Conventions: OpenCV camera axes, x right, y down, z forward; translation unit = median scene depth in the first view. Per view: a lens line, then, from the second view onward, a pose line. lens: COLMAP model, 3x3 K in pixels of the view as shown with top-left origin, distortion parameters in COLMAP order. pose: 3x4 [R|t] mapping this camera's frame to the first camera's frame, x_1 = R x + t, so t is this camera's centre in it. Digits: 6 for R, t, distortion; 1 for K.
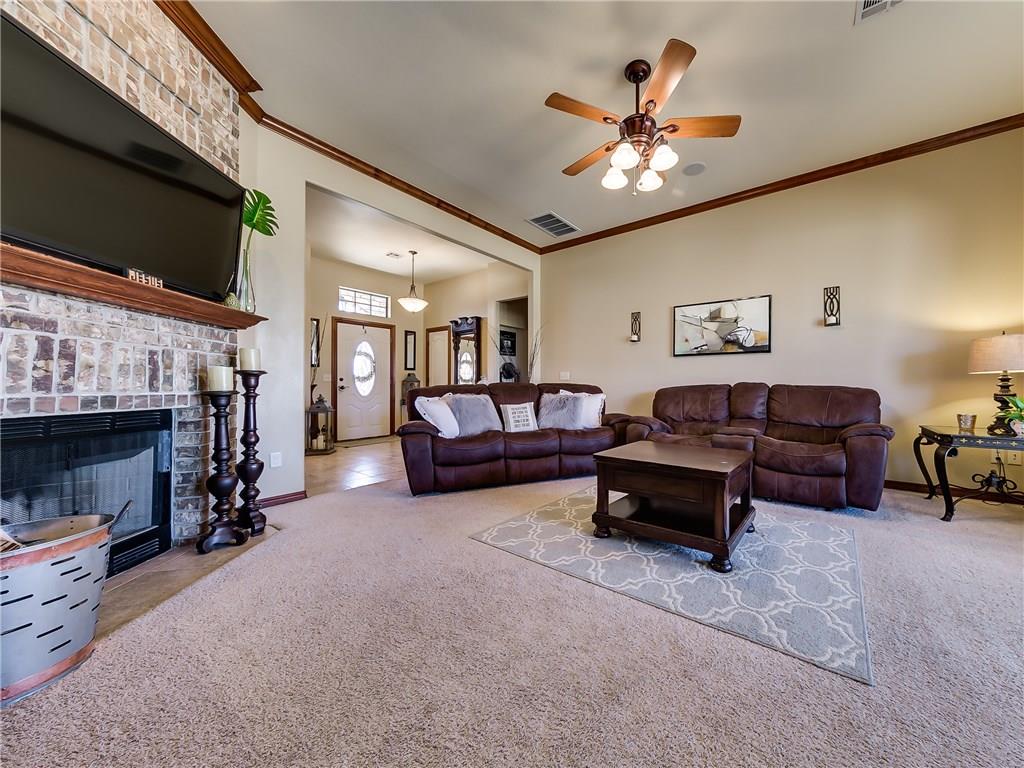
lens RADIAL K [[373.9, 0, 580.2], [0, 373.9, 388.0], [0, 0, 1]] dist [0.010897, -0.001752]
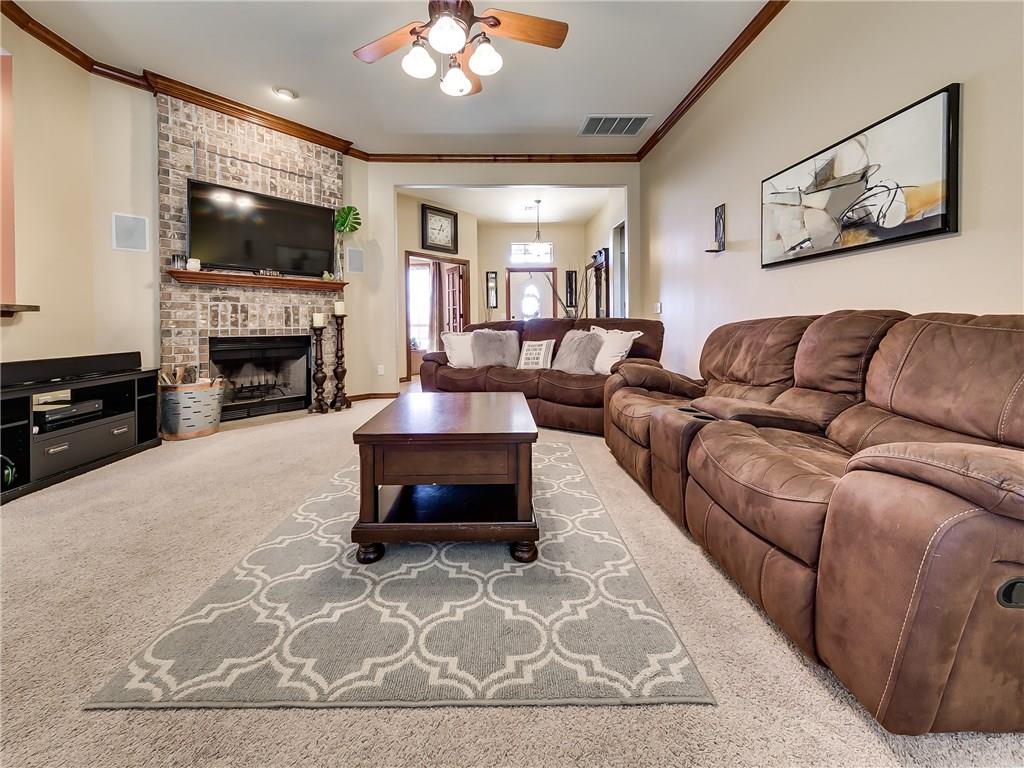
lens RADIAL K [[370.5, 0, 484.5], [0, 370.5, 326.4], [0, 0, 1]] dist [0.001829, -0.000121]
pose [[0.565927, 0.002511, -0.824451, 0.532871], [0.004418, 0.999972, 0.006078, -0.000412], [0.824443, -0.007082, 0.565900, 0.363035]]
